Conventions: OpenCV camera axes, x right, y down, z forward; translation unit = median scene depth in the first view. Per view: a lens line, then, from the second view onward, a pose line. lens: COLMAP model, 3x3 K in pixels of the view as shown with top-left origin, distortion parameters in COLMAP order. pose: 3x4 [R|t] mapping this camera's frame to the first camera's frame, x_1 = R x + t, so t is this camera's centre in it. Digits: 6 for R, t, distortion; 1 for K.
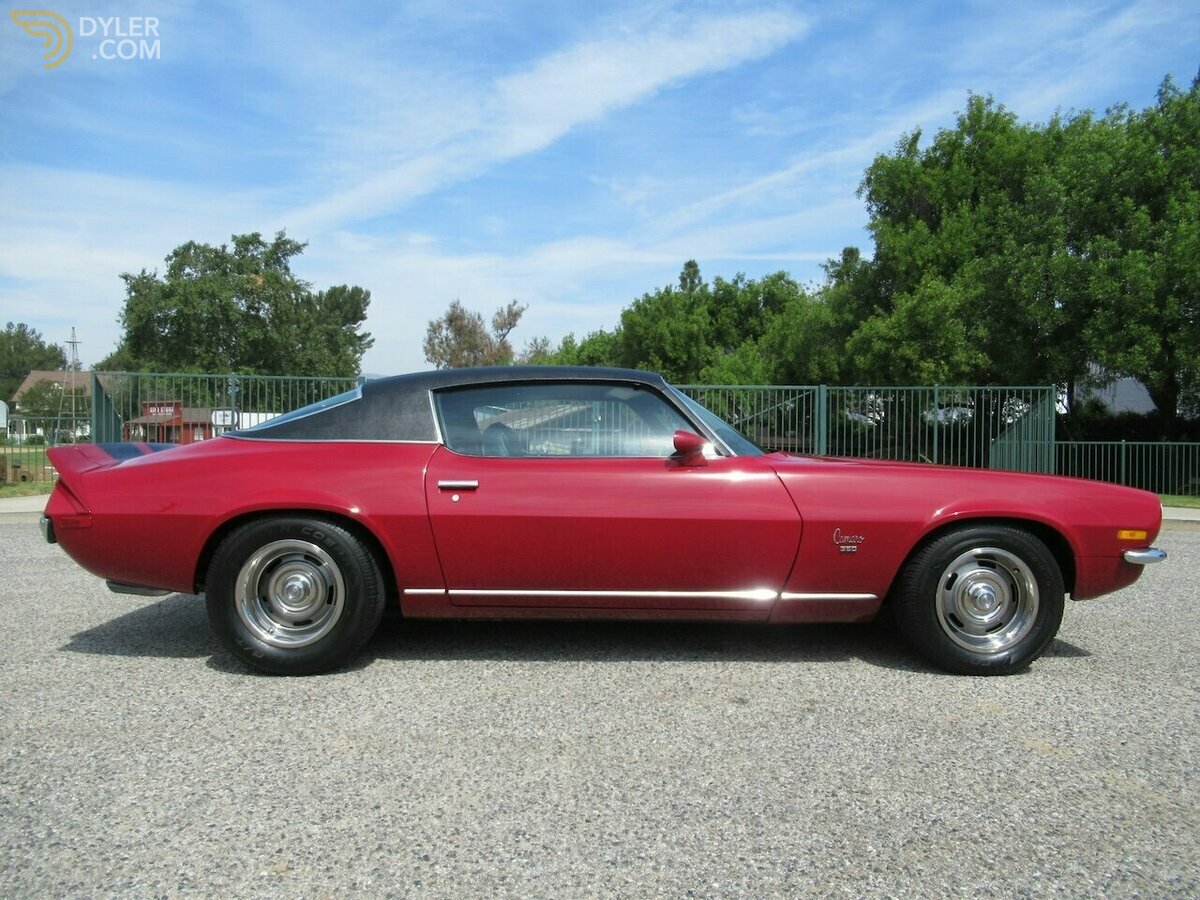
lens RADIAL K [[905.1, 0, 556.4], [0, 905.1, 466.1], [0, 0, 1]] dist [-0.034786, 0.002628]
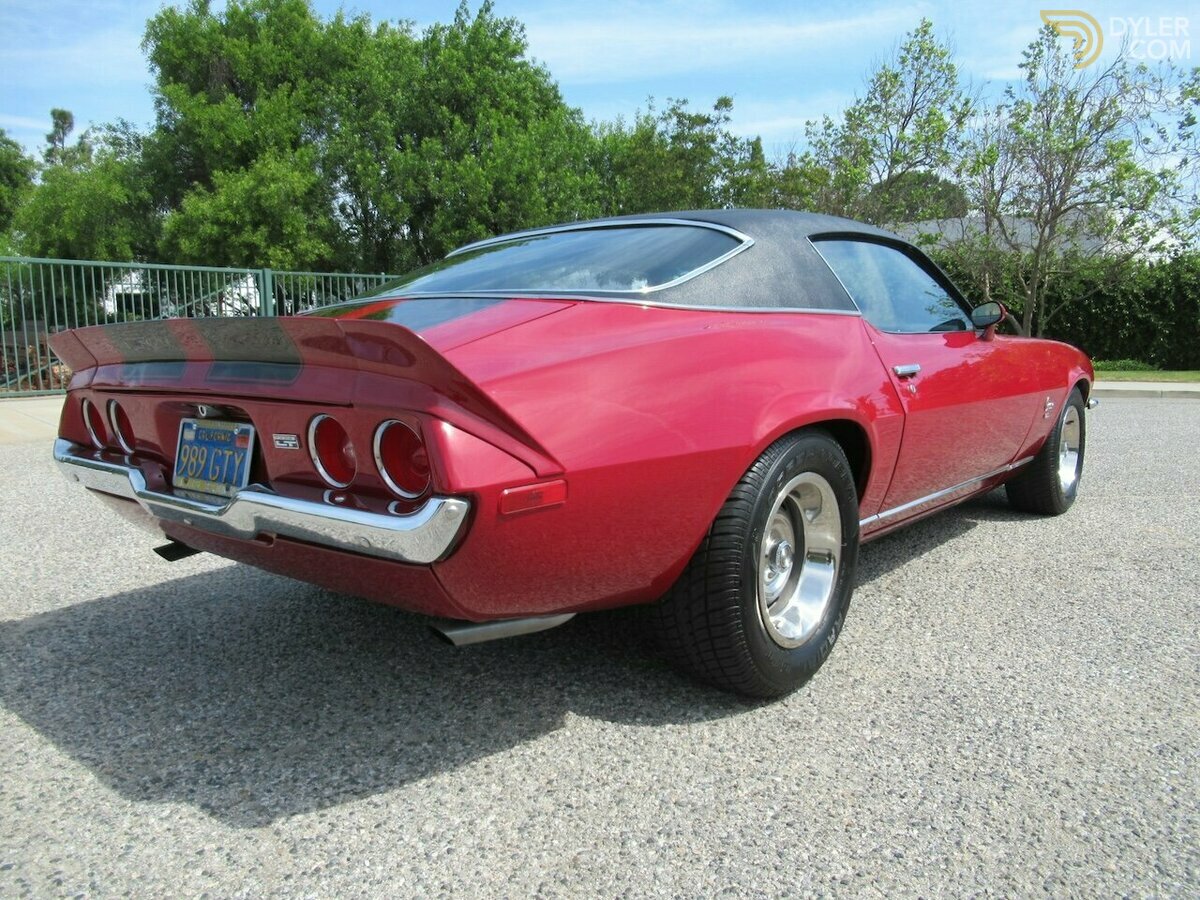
lens RADIAL K [[937.1, 0, 565.2], [0, 937.1, 444.8], [0, 0, 1]] dist [-0.019911, 0.006730]
pose [[0.639132, -0.099748, 0.762602, -0.063196], [0.034273, 0.994263, 0.101325, -0.000477], [-0.768333, -0.038623, 0.638884, 0.051583]]
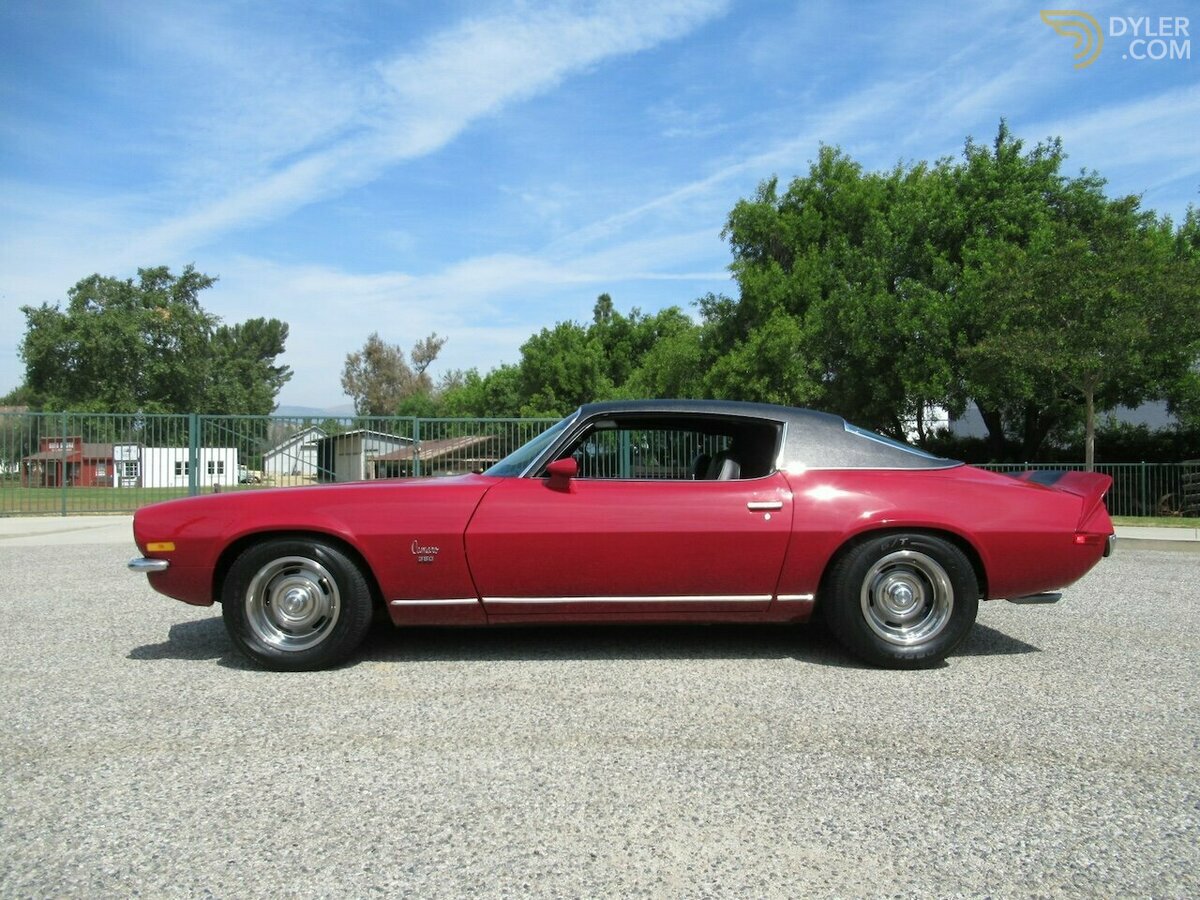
lens RADIAL K [[902.2, 0, 580.4], [0, 902.2, 455.0], [0, 0, 1]] dist [-0.013069, 0.000960]
pose [[0.995877, -0.014349, 0.089570, 0.034023], [0.018301, 0.998888, -0.043458, 0.000076], [-0.088846, 0.044918, 0.995032, -0.019483]]
